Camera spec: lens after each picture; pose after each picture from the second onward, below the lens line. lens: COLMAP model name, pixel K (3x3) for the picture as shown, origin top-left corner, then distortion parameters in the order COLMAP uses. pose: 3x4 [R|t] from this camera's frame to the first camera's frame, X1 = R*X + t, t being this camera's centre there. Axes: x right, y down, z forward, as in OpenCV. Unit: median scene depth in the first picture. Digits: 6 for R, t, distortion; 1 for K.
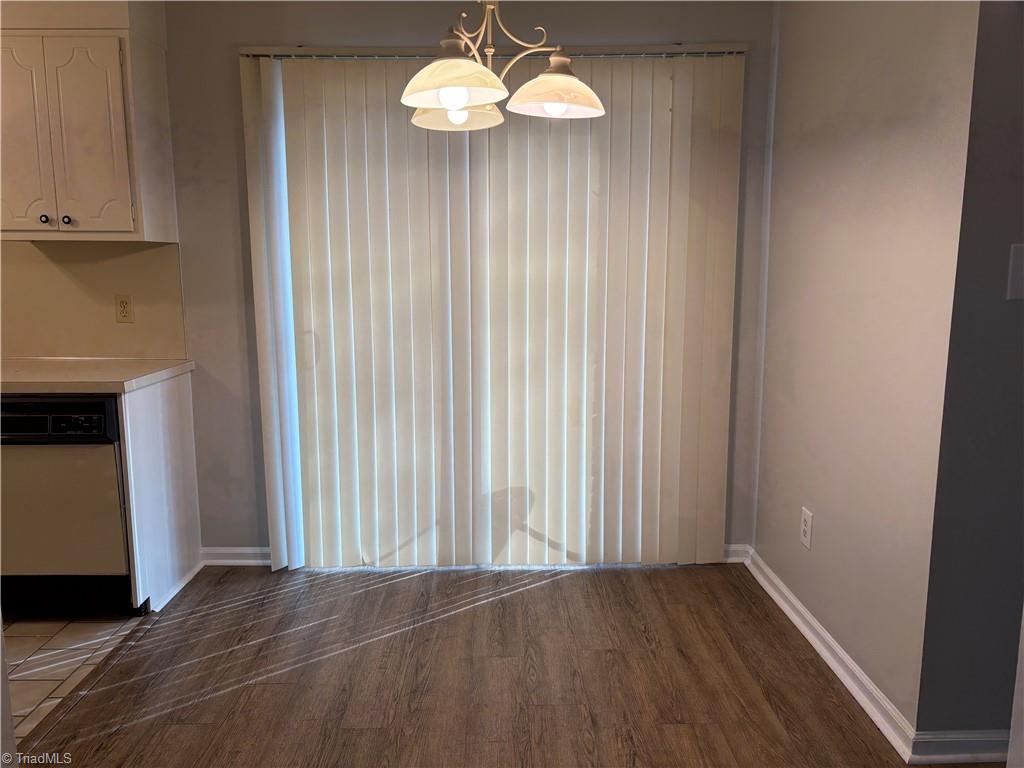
lens RADIAL K [[772.7, 0, 512.1], [0, 772.7, 384.3], [0, 0, 1]] dist [0.005720, -0.001283]
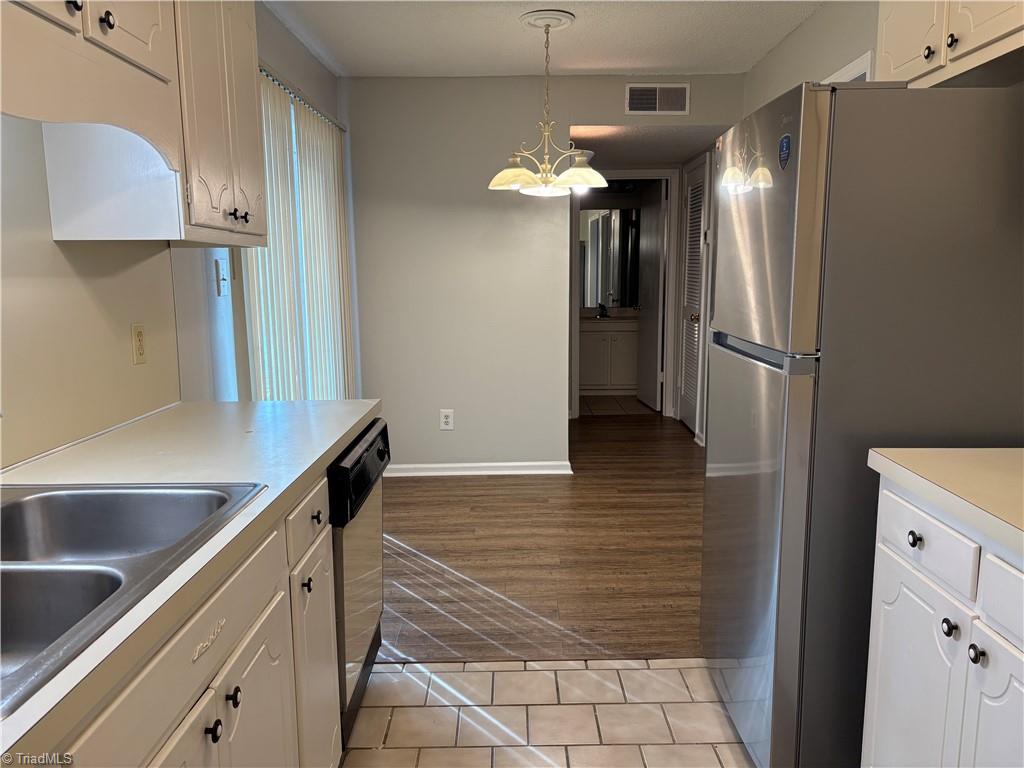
lens RADIAL K [[772.7, 0, 511.2], [0, 772.7, 387.7], [0, 0, 1]] dist [0.005720, -0.001283]
pose [[0.009685, -0.150342, 0.988587, -1.412754], [0.162981, 0.975650, 0.146778, -0.126527], [-0.986582, 0.159699, 0.033952, 0.806494]]
